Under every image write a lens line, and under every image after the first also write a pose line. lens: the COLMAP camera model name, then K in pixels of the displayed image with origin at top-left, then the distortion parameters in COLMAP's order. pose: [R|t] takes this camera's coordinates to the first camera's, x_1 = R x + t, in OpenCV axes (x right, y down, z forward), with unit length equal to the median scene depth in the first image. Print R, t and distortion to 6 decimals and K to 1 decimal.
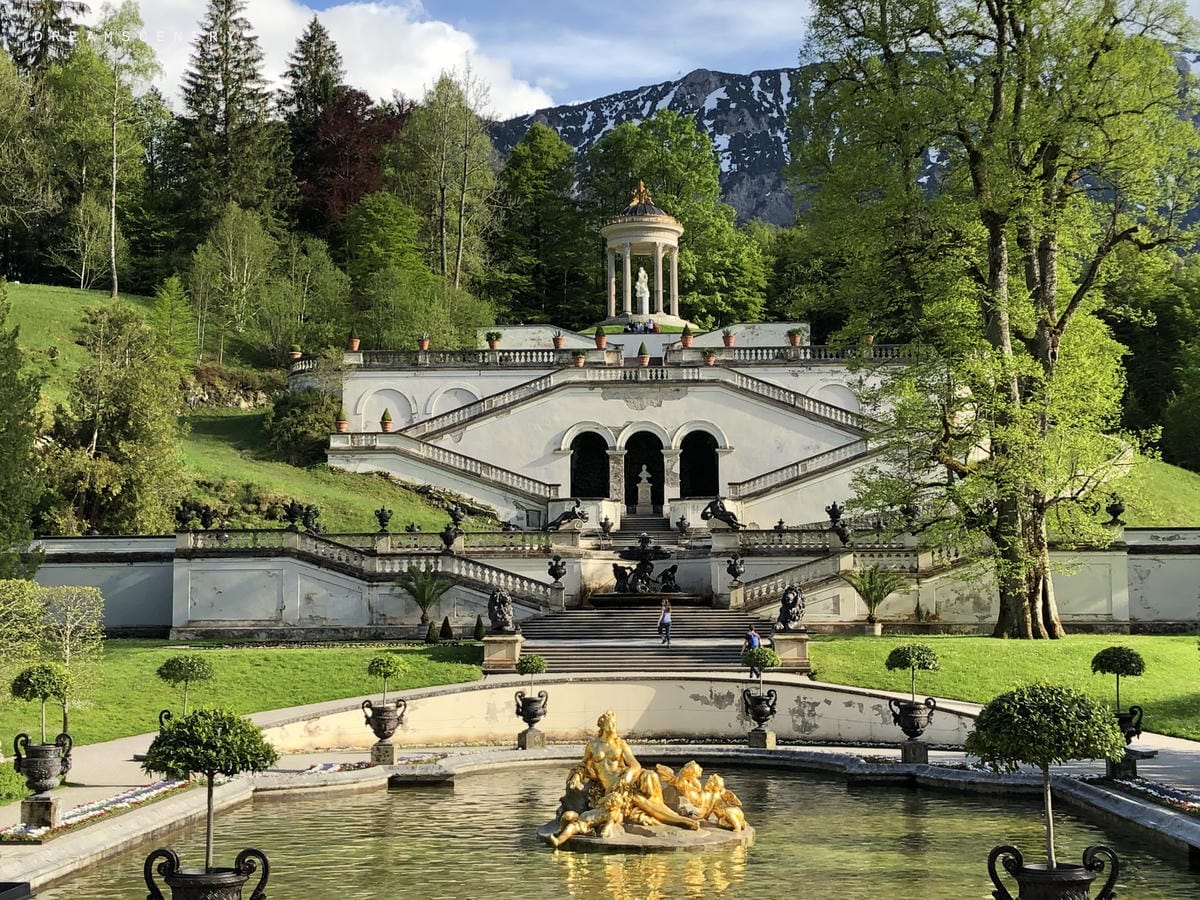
lens RADIAL K [[1915.9, 0, 600.0], [0, 1915.9, 450.0], [0, 0, 1]] dist [0.090100, -0.037461]
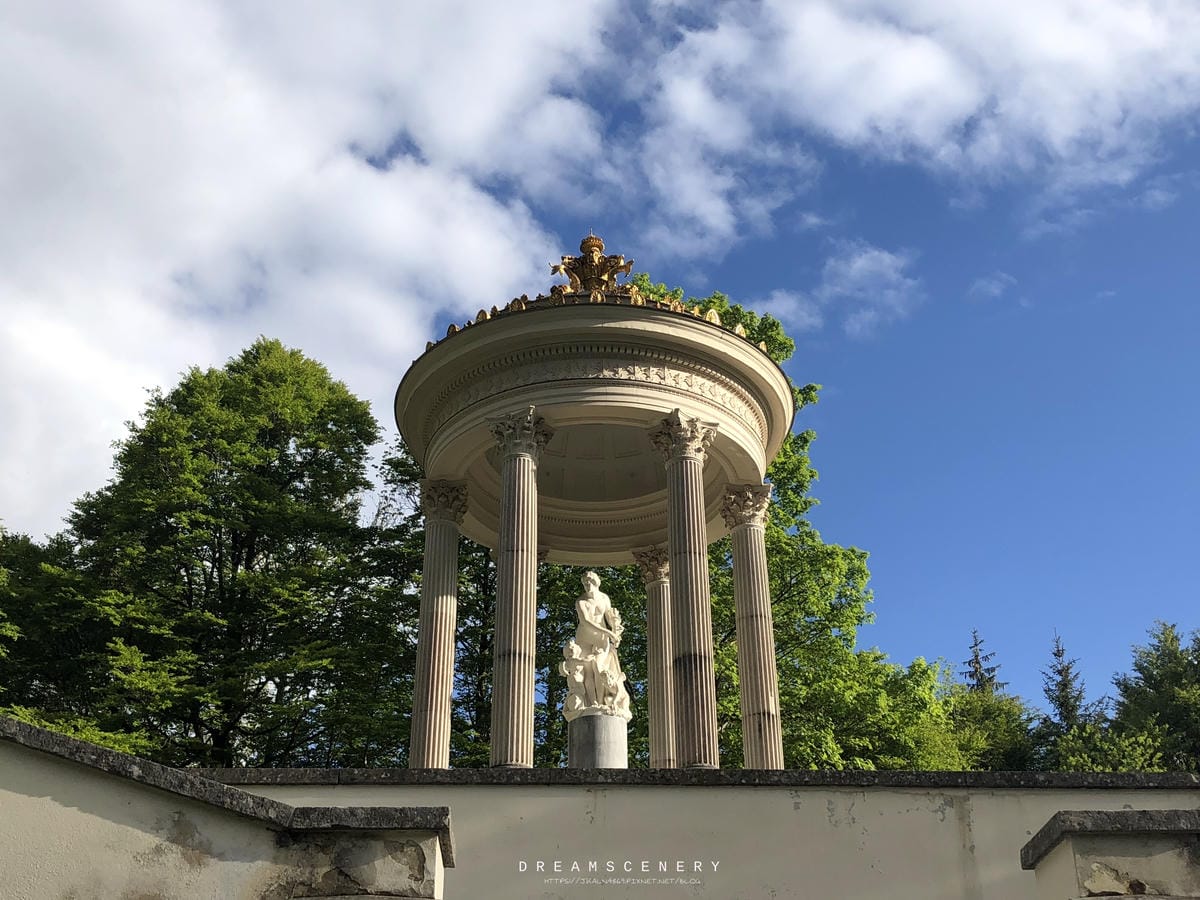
lens RADIAL K [[1595.2, 0, 602.6], [0, 1595.2, 429.1], [0, 0, 1]] dist [0.180081, -0.745662]
pose [[0.997431, 0.035264, 0.062350, 0.016499], [-0.005234, 0.903978, -0.427546, -0.052755], [-0.071440, 0.426121, 0.901841, 1.197532]]
